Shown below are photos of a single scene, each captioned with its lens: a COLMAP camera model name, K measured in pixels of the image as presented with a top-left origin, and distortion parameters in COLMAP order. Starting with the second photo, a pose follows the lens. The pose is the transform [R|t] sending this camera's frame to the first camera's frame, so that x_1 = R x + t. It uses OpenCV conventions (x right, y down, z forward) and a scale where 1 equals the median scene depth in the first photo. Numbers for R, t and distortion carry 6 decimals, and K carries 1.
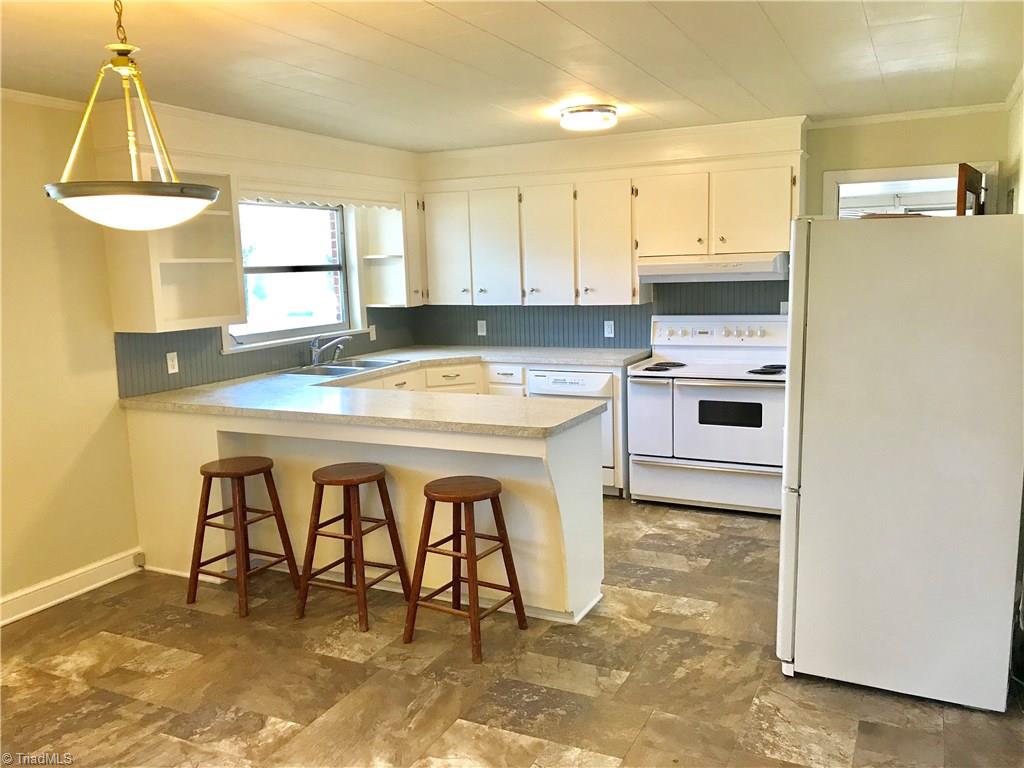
lens RADIAL K [[841.6, 0, 506.9], [0, 841.6, 386.4], [0, 0, 1]] dist [0.040882, 0.009975]
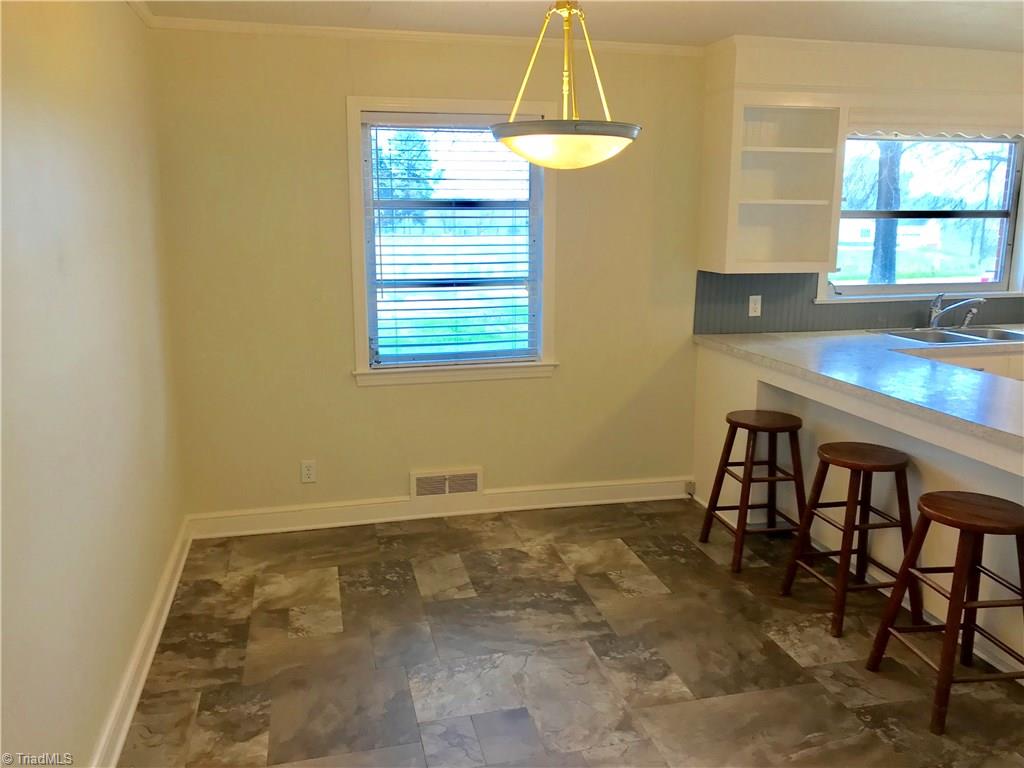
lens RADIAL K [[835.7, 0, 512.0], [0, 835.7, 384.0], [0, 0, 1]] dist [0.003418, 0.009028]
pose [[0.641501, 0.183697, -0.744803, 0.219517], [-0.134678, 0.982795, 0.126397, -0.030073], [0.755208, 0.019225, 0.655204, 0.188790]]
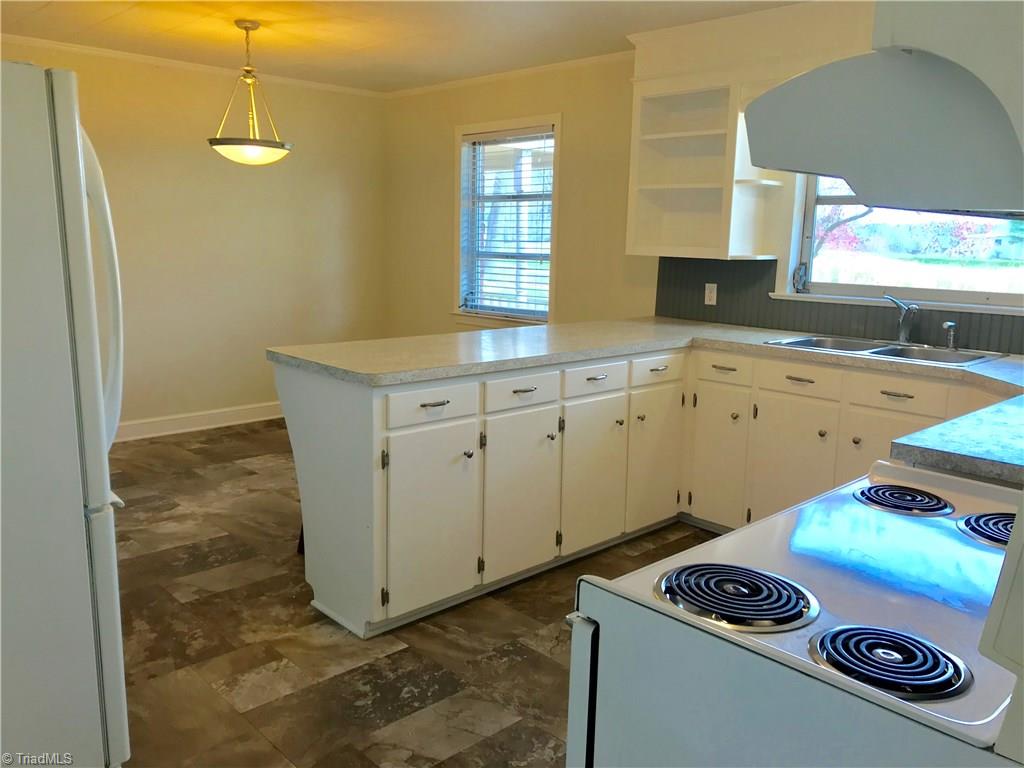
lens RADIAL K [[835.7, 0, 512.0], [0, 835.7, 384.0], [0, 0, 1]] dist [0.003418, 0.009028]
pose [[-0.346804, 0.191109, -0.918262, 0.766166], [-0.149471, 0.955250, 0.255258, -0.182220], [0.925951, 0.225778, -0.302719, 1.434298]]
